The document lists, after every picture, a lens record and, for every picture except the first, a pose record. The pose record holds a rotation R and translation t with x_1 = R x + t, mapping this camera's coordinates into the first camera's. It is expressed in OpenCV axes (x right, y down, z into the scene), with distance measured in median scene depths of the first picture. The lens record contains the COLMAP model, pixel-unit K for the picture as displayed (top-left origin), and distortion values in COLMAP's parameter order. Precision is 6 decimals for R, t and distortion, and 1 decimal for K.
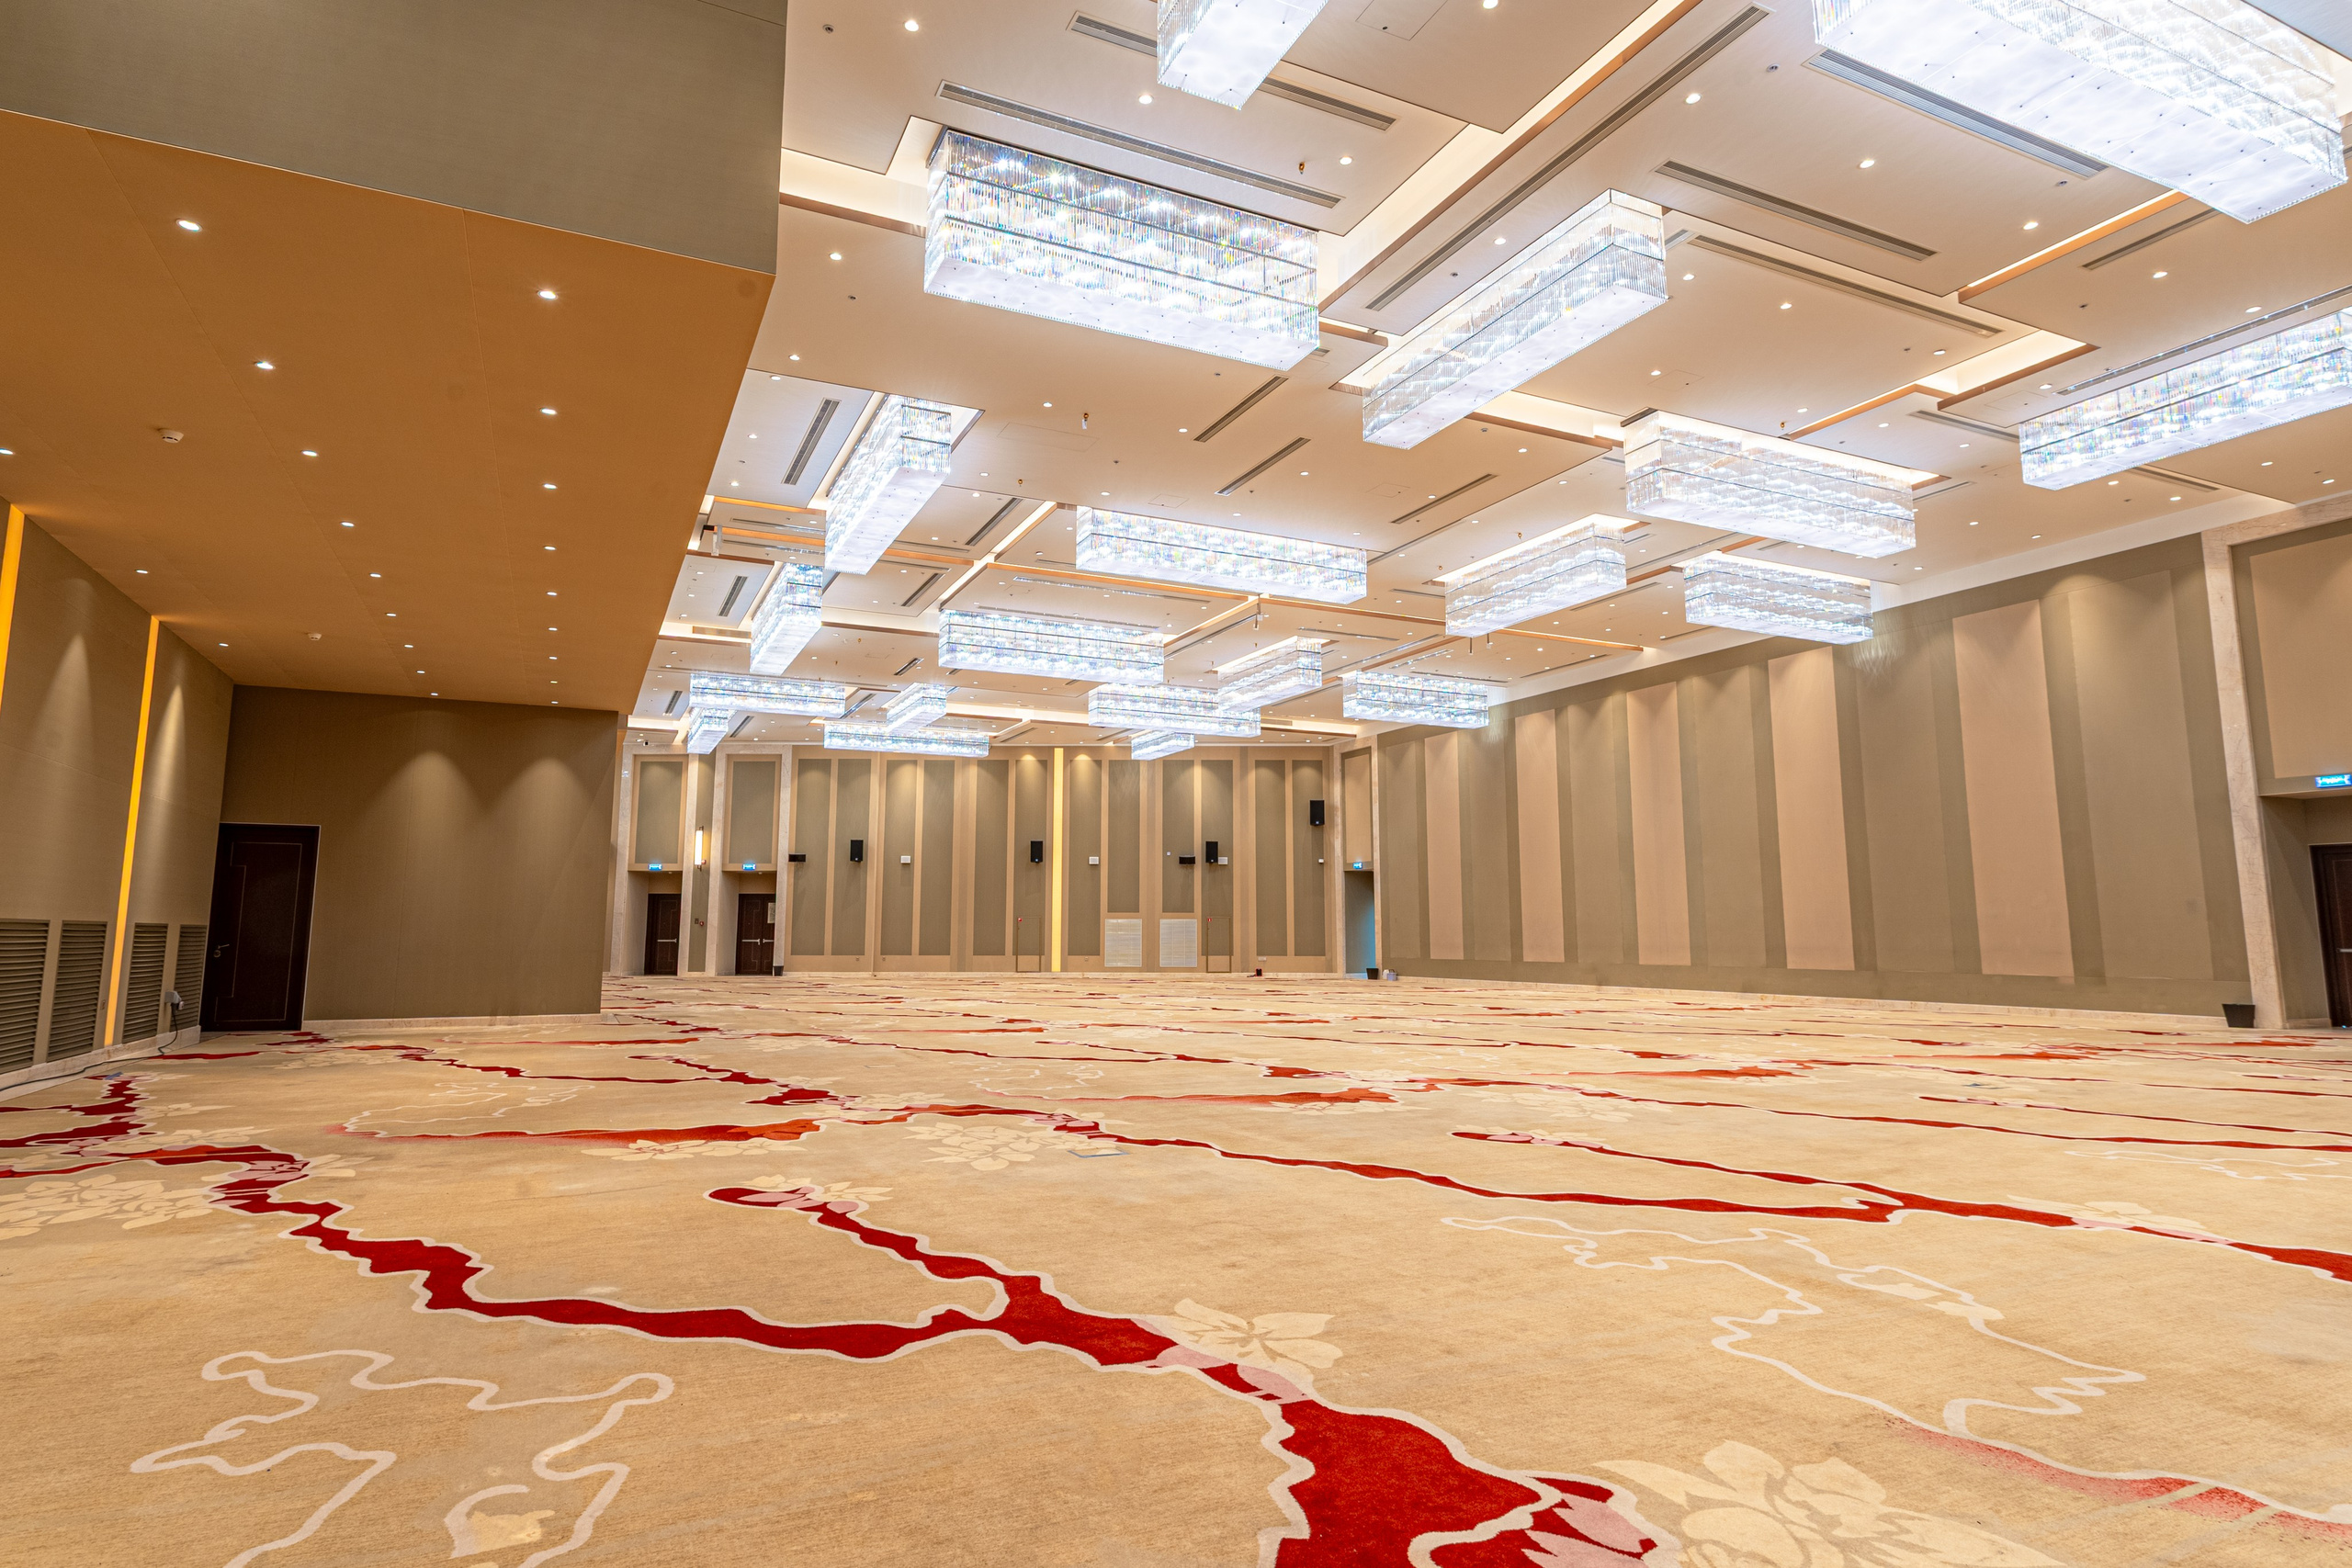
lens RADIAL K [[1241.6, 0, 1133.9], [0, 1241.6, 779.5], [0, 0, 1]] dist [0.000388, 0.001000]
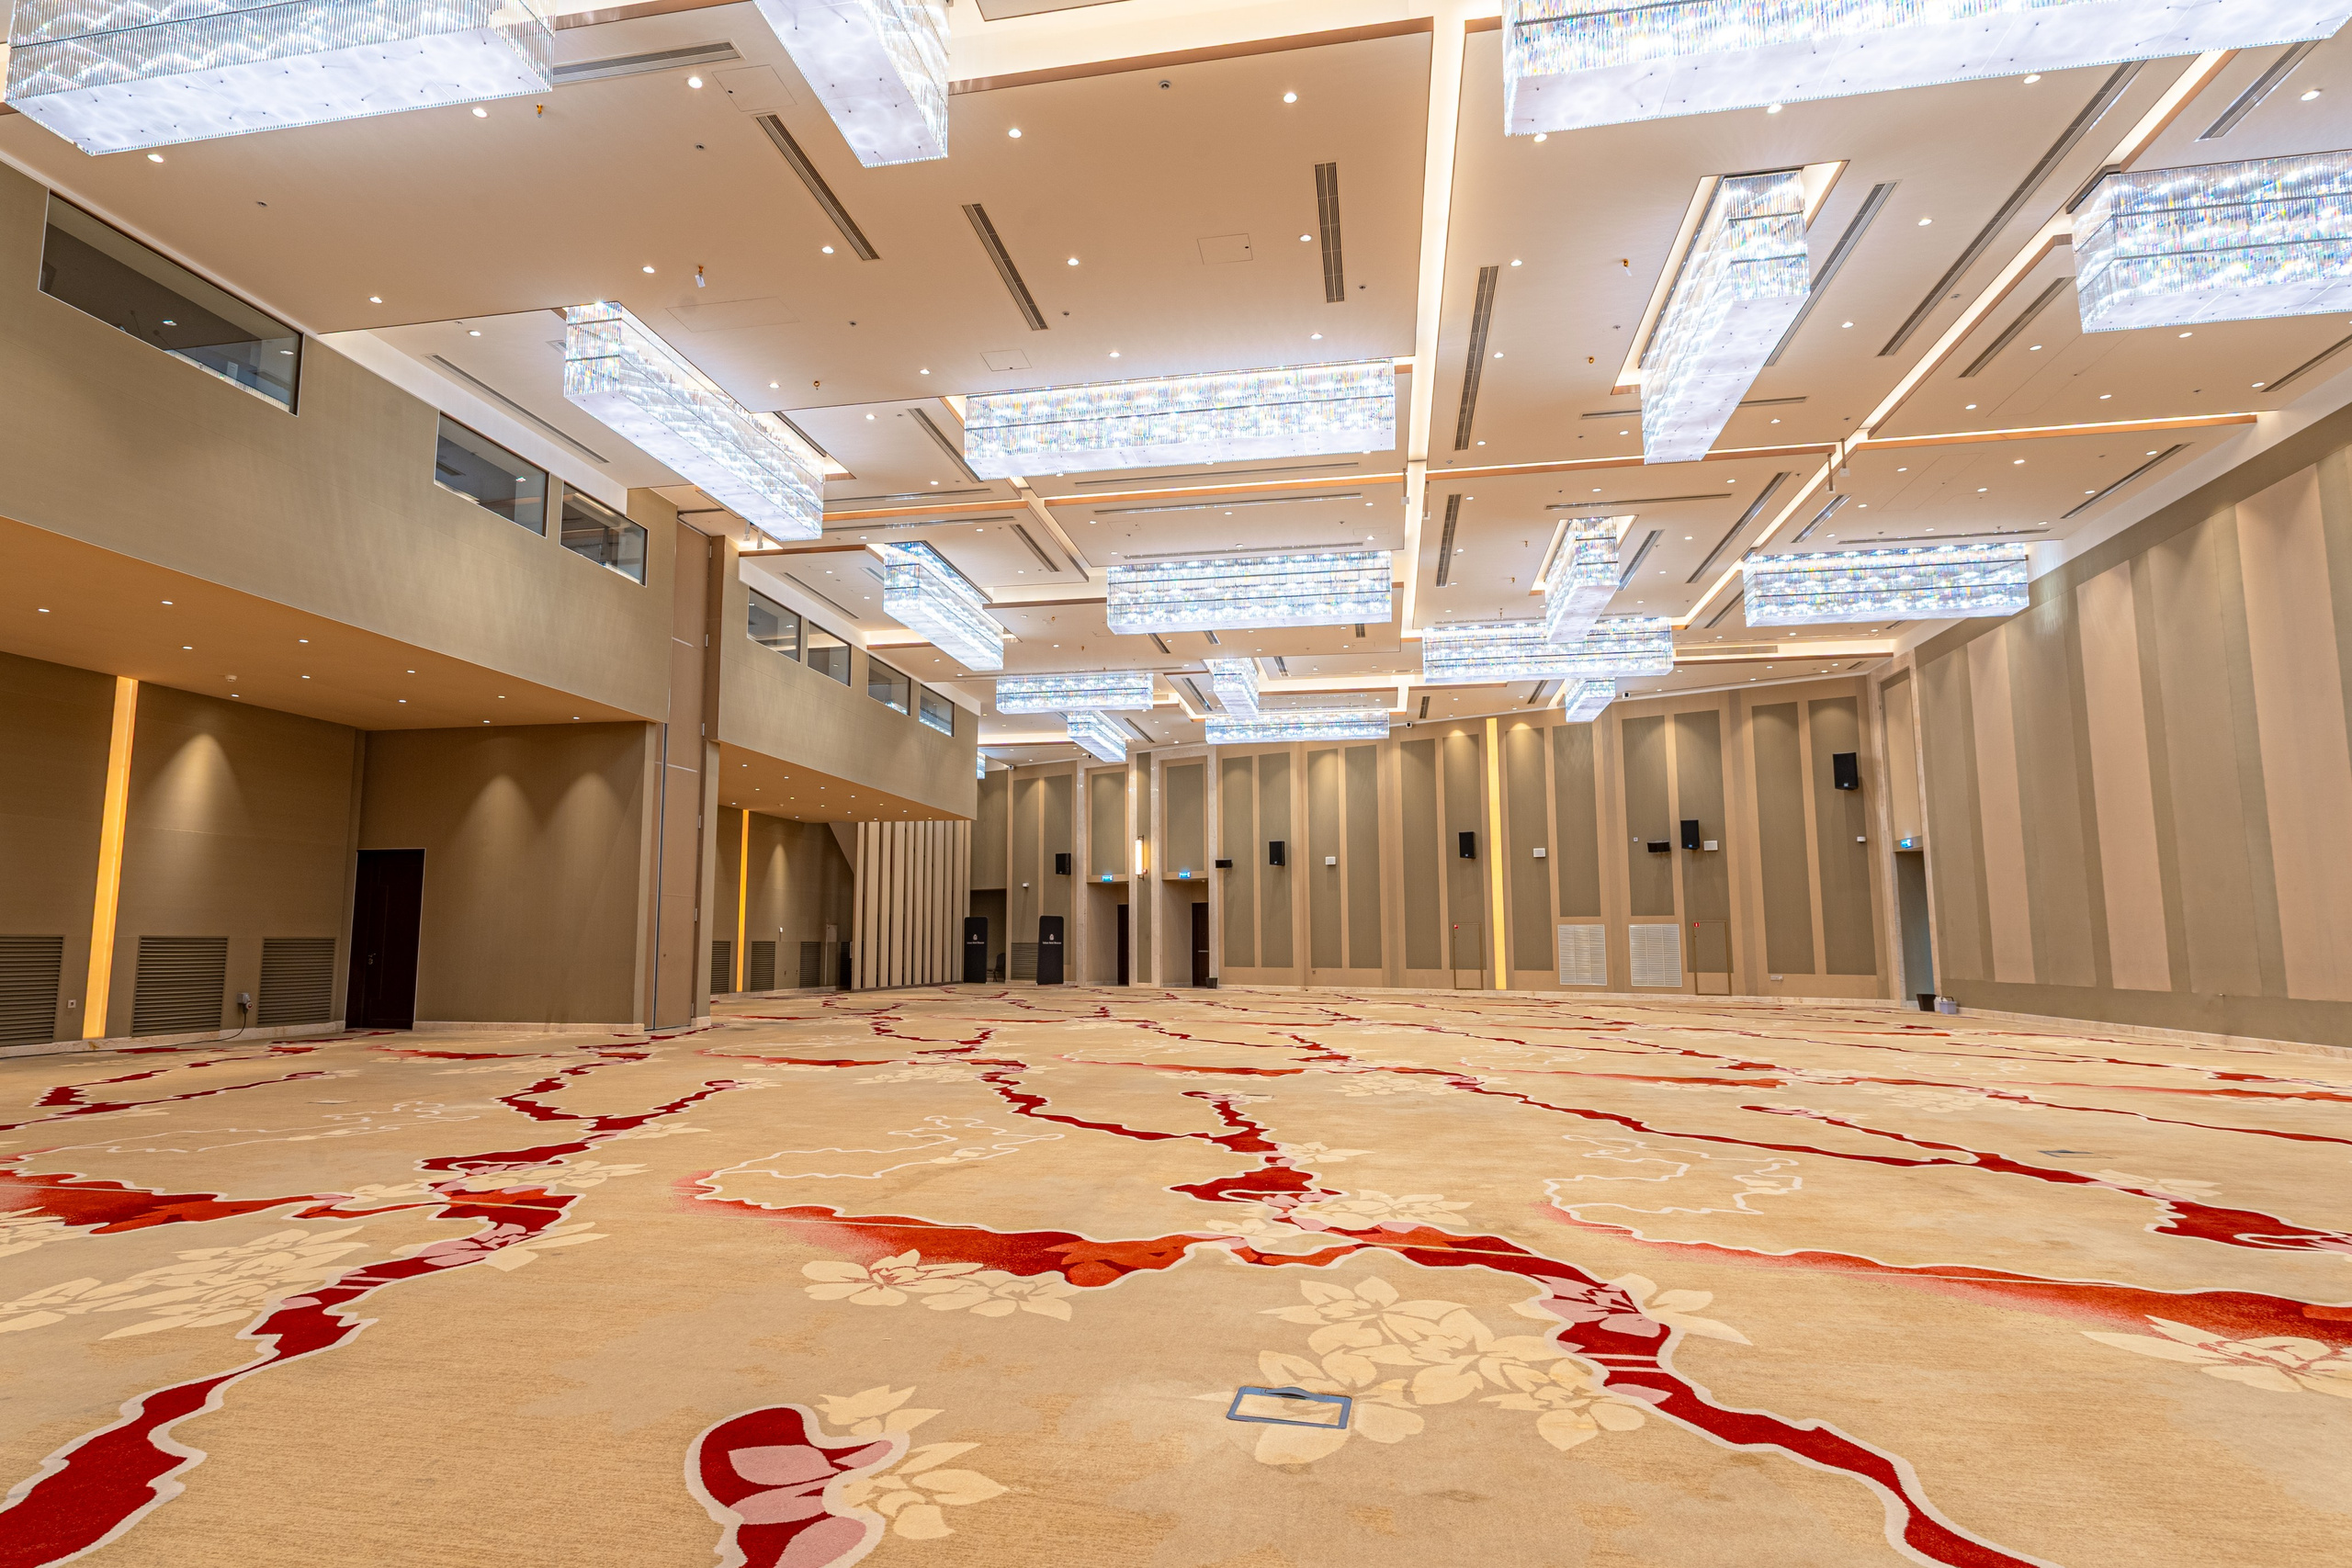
lens RADIAL K [[1241.6, 0, 1133.9], [0, 1241.6, 779.5], [0, 0, 1]] dist [0.000388, 0.001000]
pose [[0.817252, -0.077537, -0.571041, 0.236322], [0.073158, 0.996849, -0.030653, 0.025614], [0.571619, -0.016725, 0.820349, 0.206585]]
